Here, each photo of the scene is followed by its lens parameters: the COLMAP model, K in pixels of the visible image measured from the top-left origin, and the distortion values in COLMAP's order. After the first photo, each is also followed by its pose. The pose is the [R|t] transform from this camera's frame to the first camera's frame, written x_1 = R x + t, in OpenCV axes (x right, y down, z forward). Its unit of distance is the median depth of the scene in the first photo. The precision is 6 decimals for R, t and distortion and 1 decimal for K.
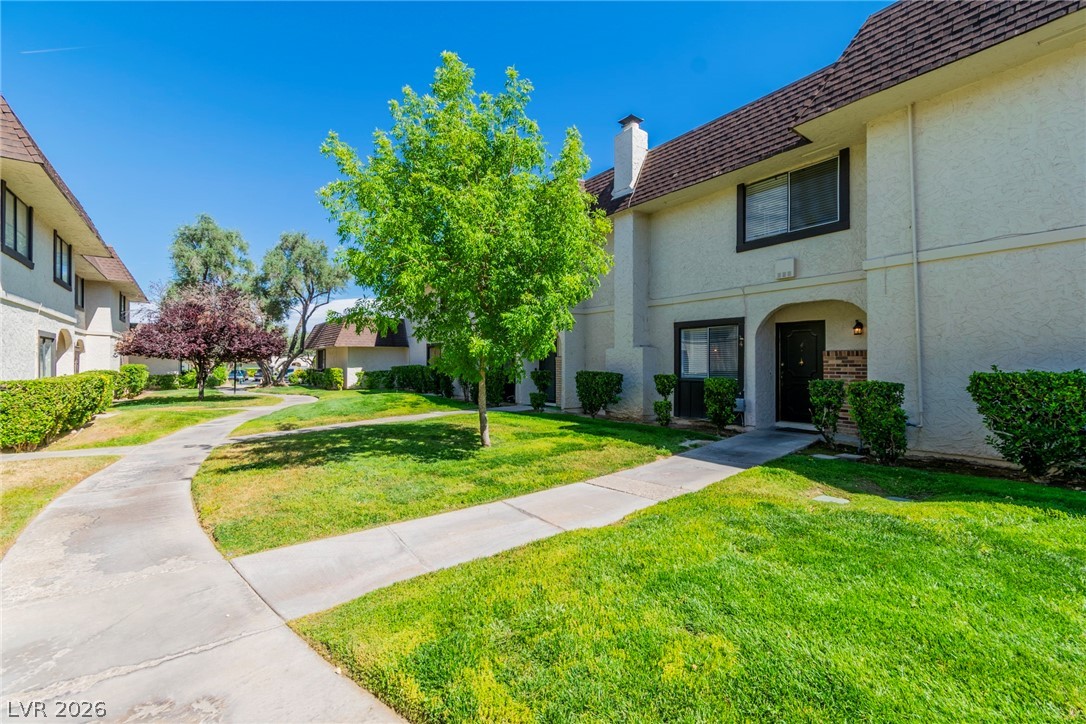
lens RADIAL K [[462.0, 0, 542.0], [0, 462.0, 362.4], [0, 0, 1]] dist [-0.000376, -0.000230]
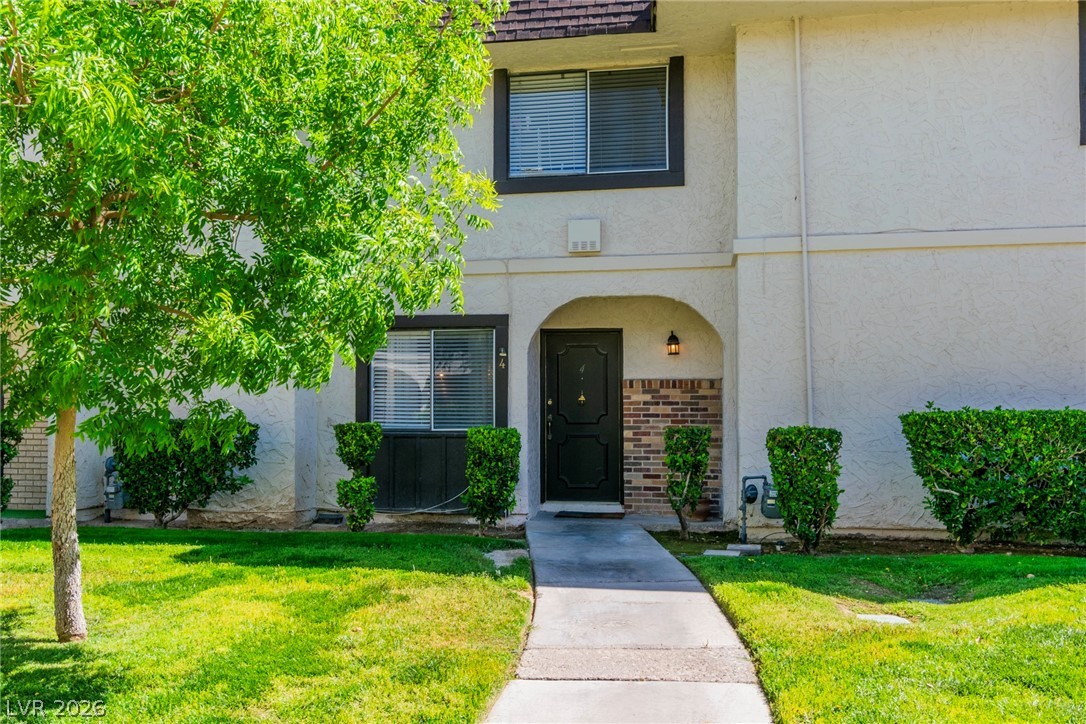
lens RADIAL K [[885.1, 0, 542.3], [0, 885.1, 389.4], [0, 0, 1]] dist [-0.001801, 0.001166]
pose [[0.724950, 0.009978, 0.688729, -0.280842], [-0.000841, 0.999907, -0.013602, 0.004191], [-0.688801, 0.009282, 0.724892, 0.247423]]
